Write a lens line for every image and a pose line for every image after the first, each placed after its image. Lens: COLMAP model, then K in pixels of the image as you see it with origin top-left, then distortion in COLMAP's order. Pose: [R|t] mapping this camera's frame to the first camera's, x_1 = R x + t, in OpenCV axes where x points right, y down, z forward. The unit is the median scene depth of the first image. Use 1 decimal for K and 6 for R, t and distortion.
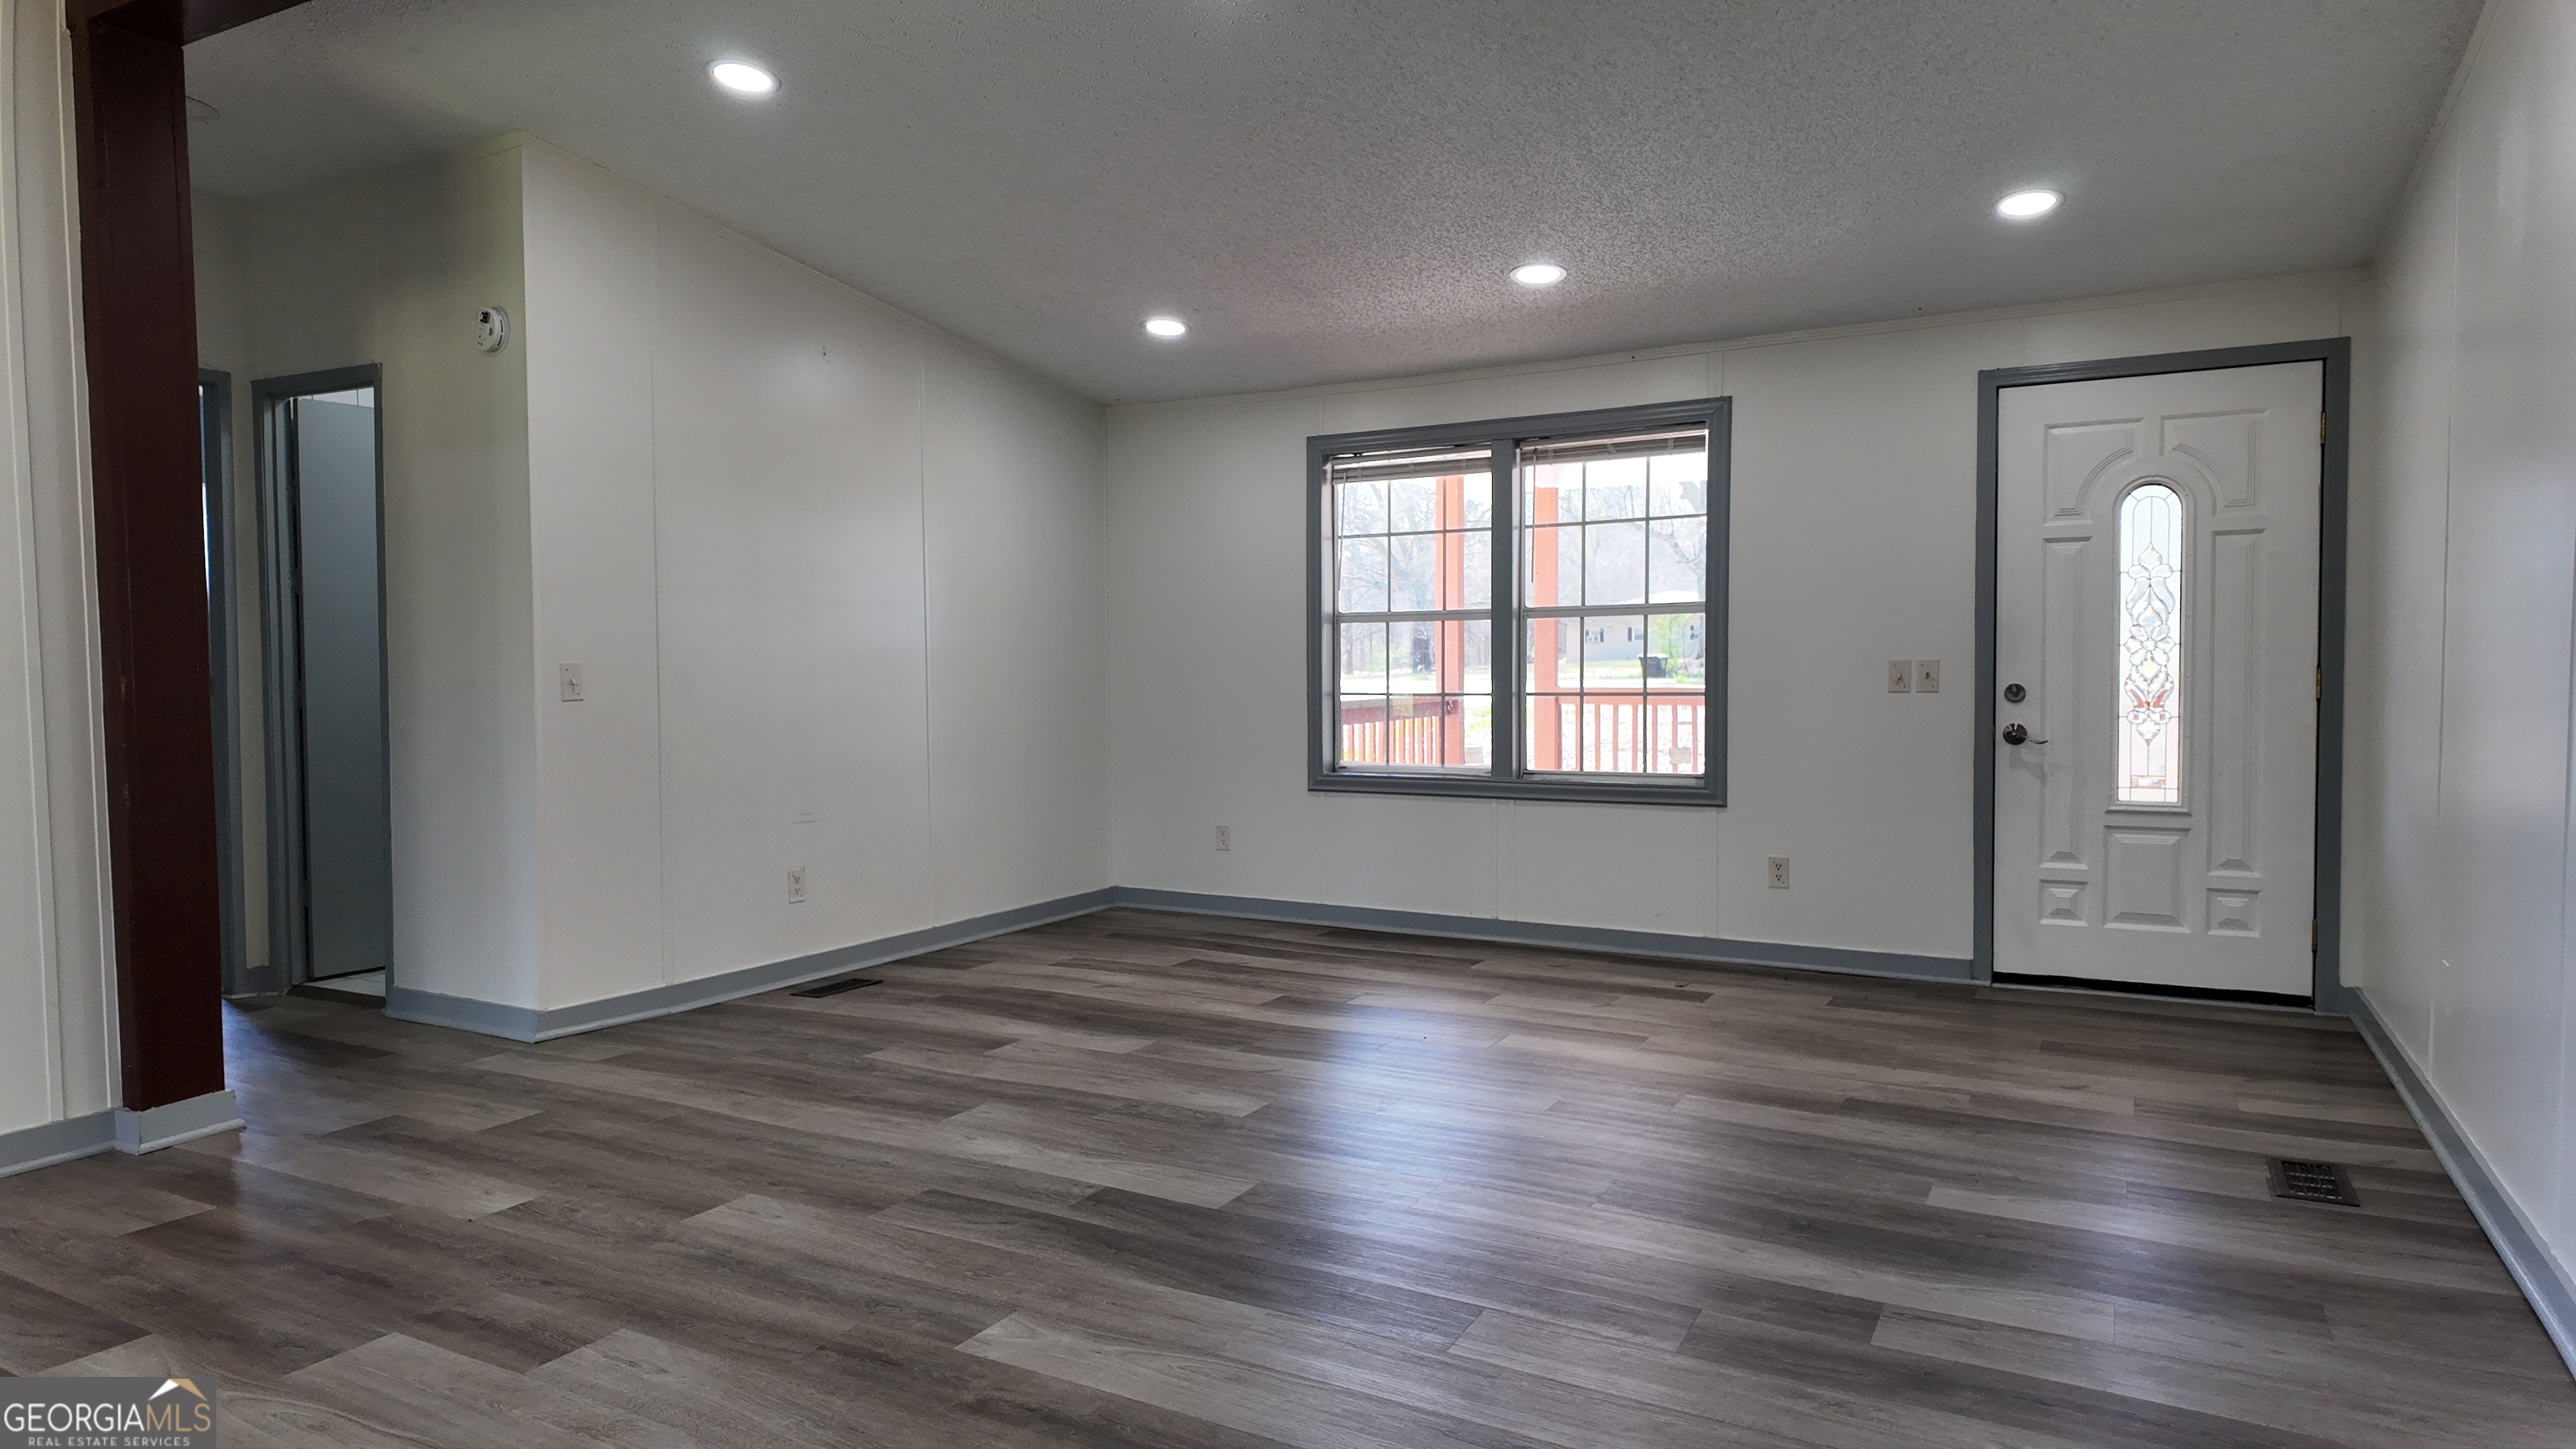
lens RADIAL K [[1498.5, 0, 1282.1], [0, 1498.5, 724.8], [0, 0, 1]] dist [0.077907, -0.083609]
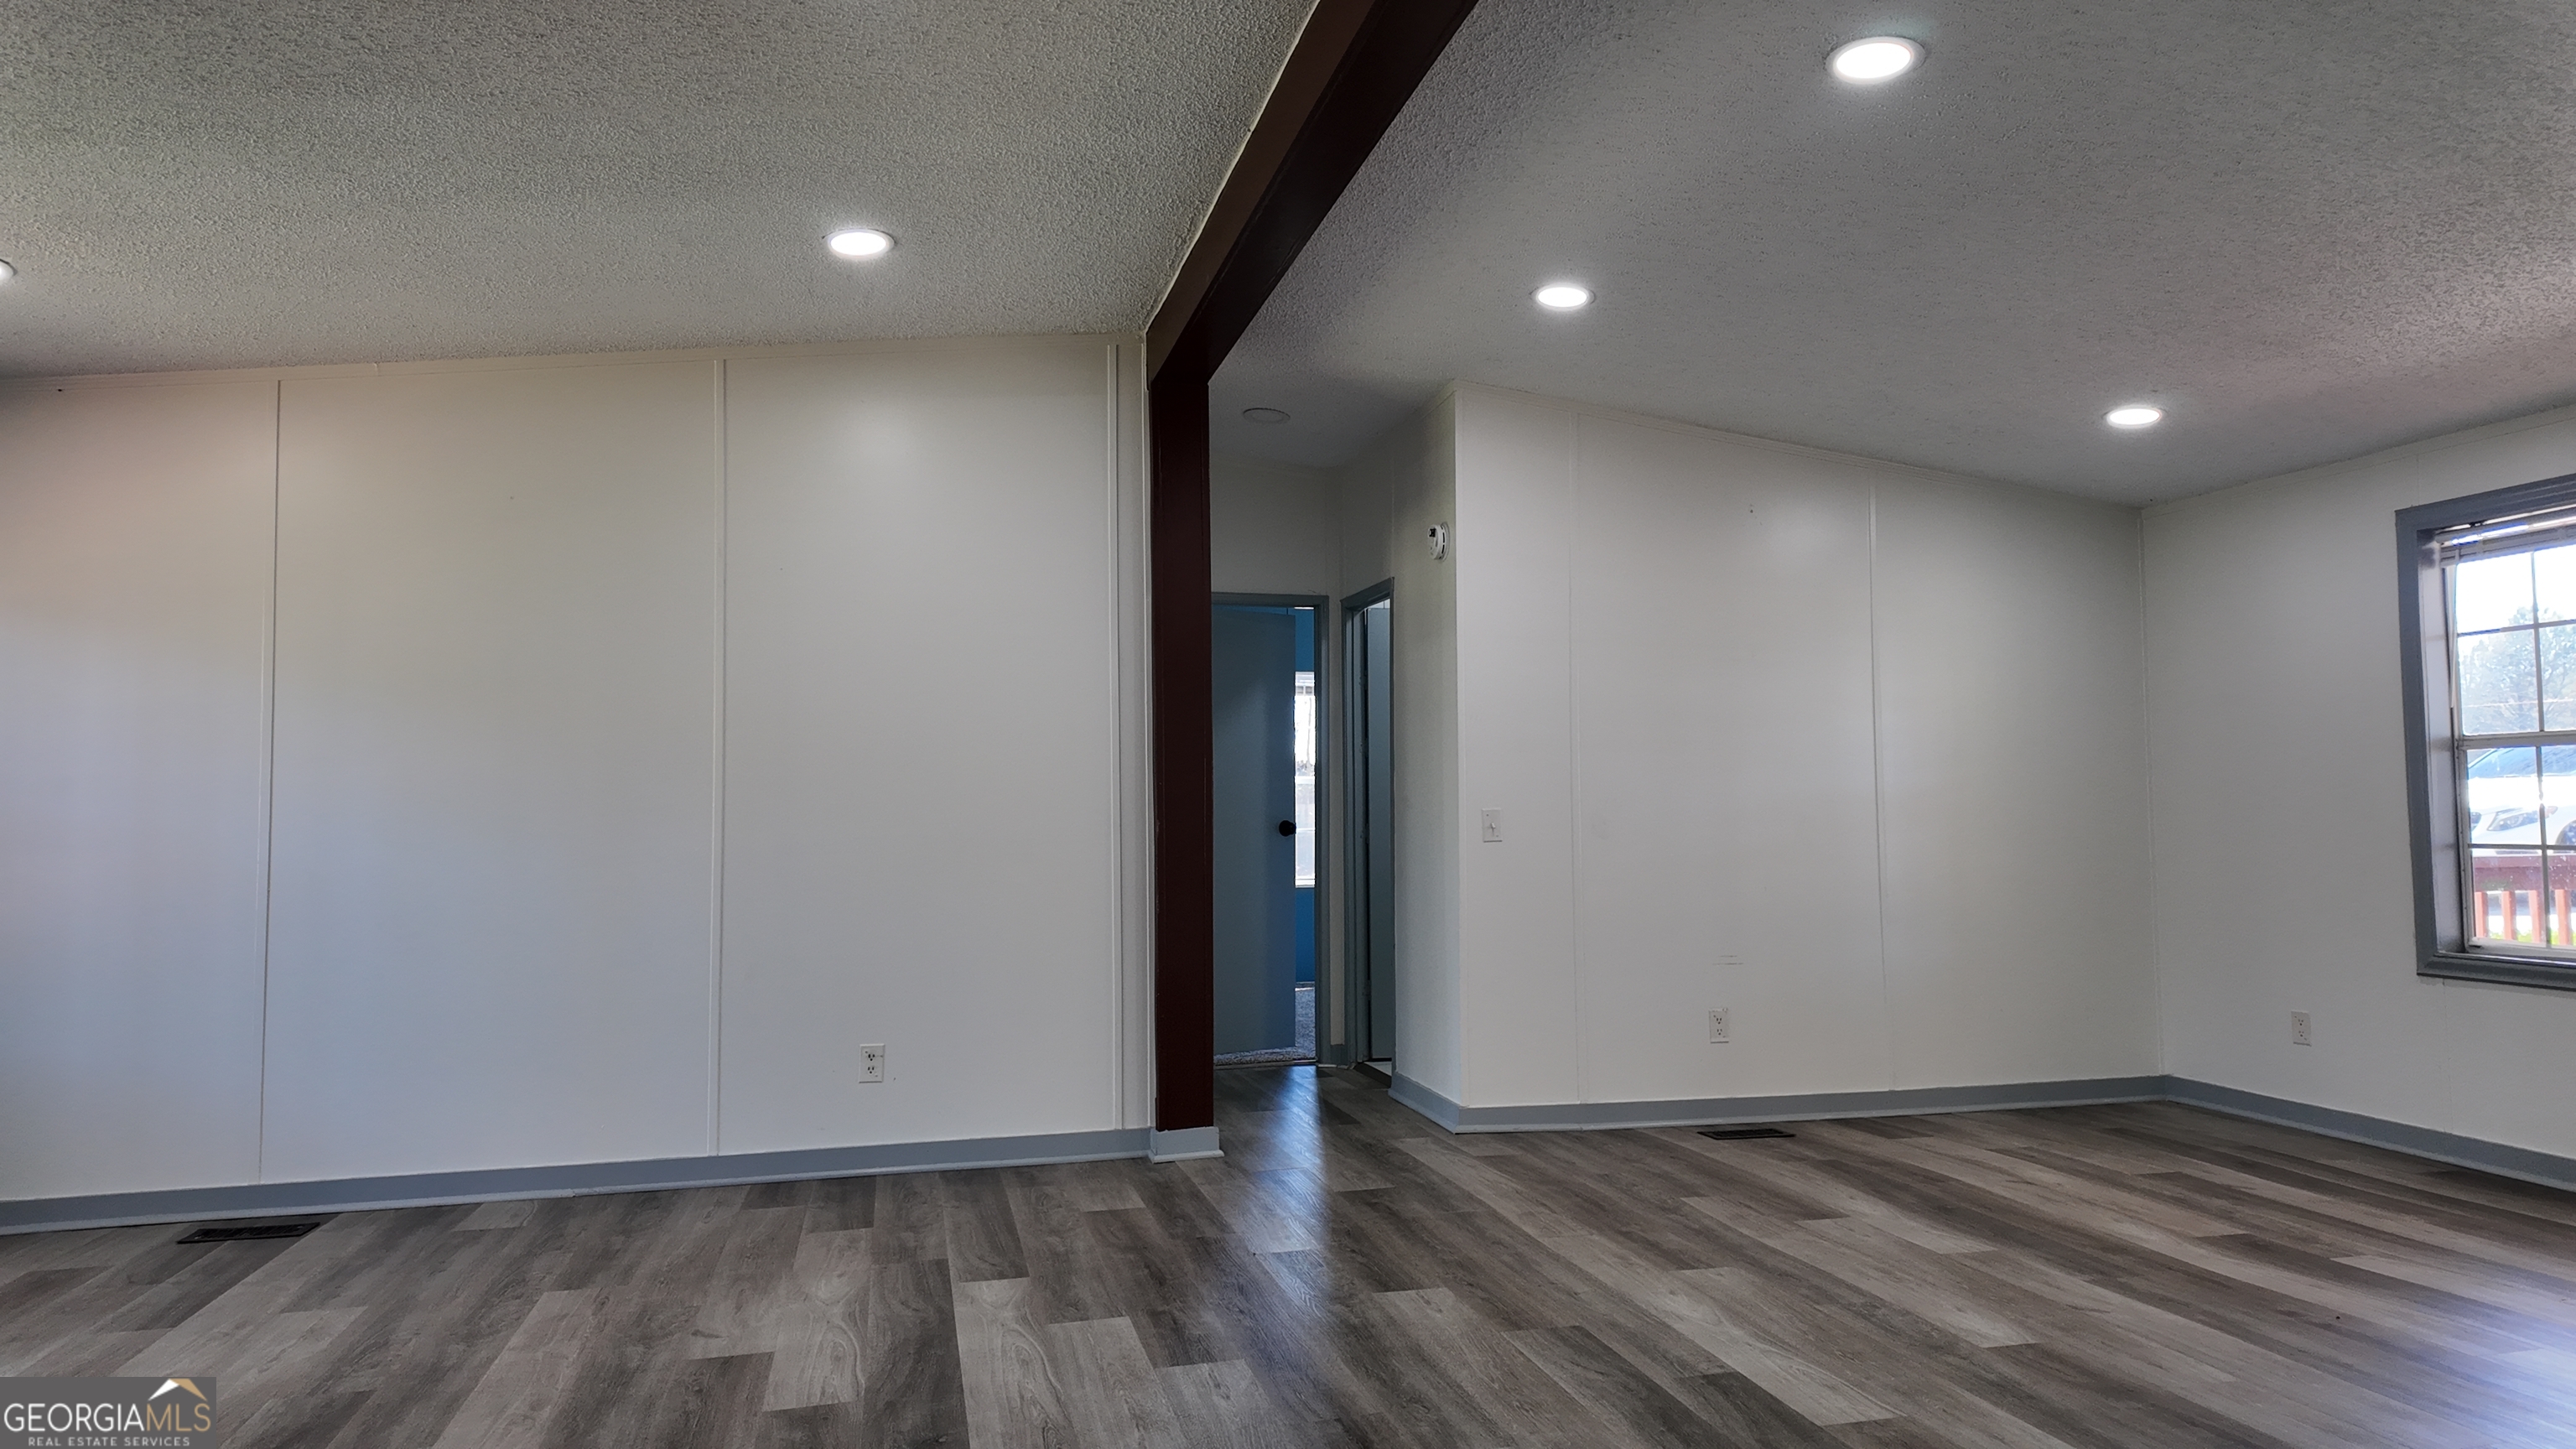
lens RADIAL K [[1498.5, 0, 1282.1], [0, 1498.5, 724.8], [0, 0, 1]] dist [0.077907, -0.083609]
pose [[0.680865, -0.045158, -0.731016, 0.328183], [-0.023301, 0.996257, -0.083245, -0.006694], [0.732038, 0.073712, 0.677264, 0.104128]]
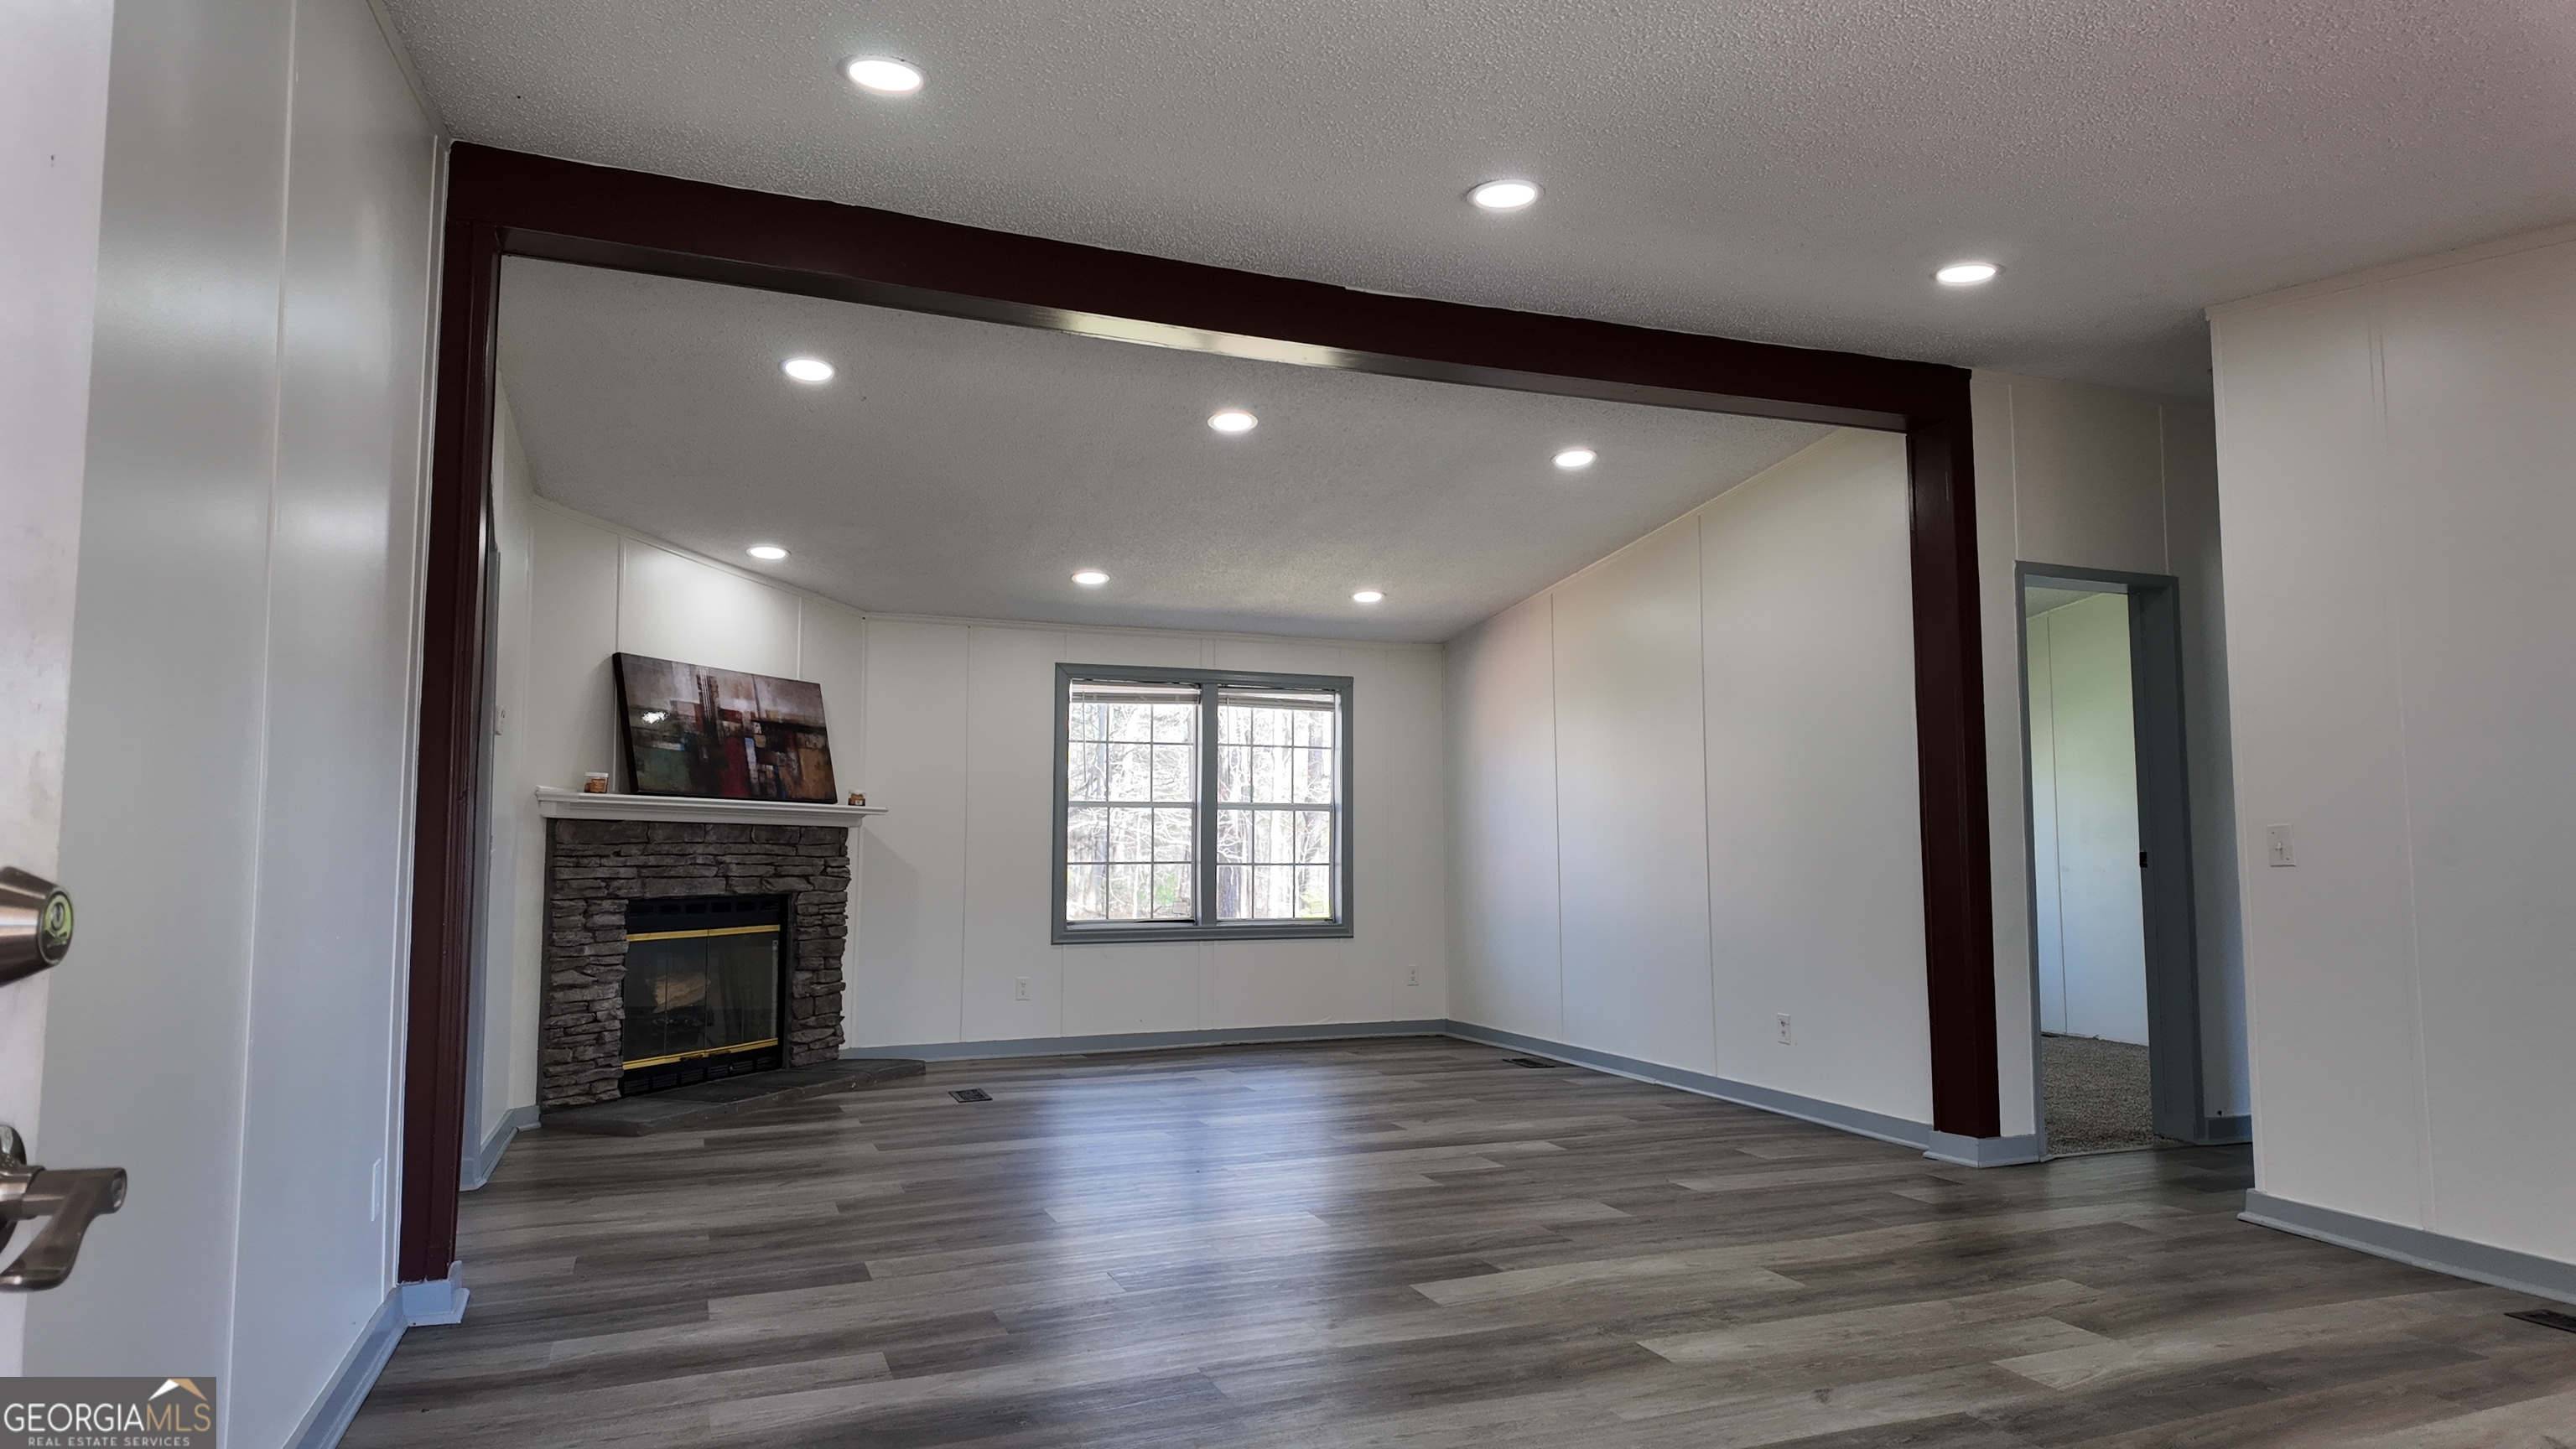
lens RADIAL K [[1498.5, 0, 1282.1], [0, 1498.5, 724.8], [0, 0, 1]] dist [0.077907, -0.083609]
pose [[-0.633564, -0.058442, -0.771480, 0.767487], [-0.024581, 0.998160, -0.055428, -0.042344], [0.773300, -0.016154, -0.633835, 1.336568]]
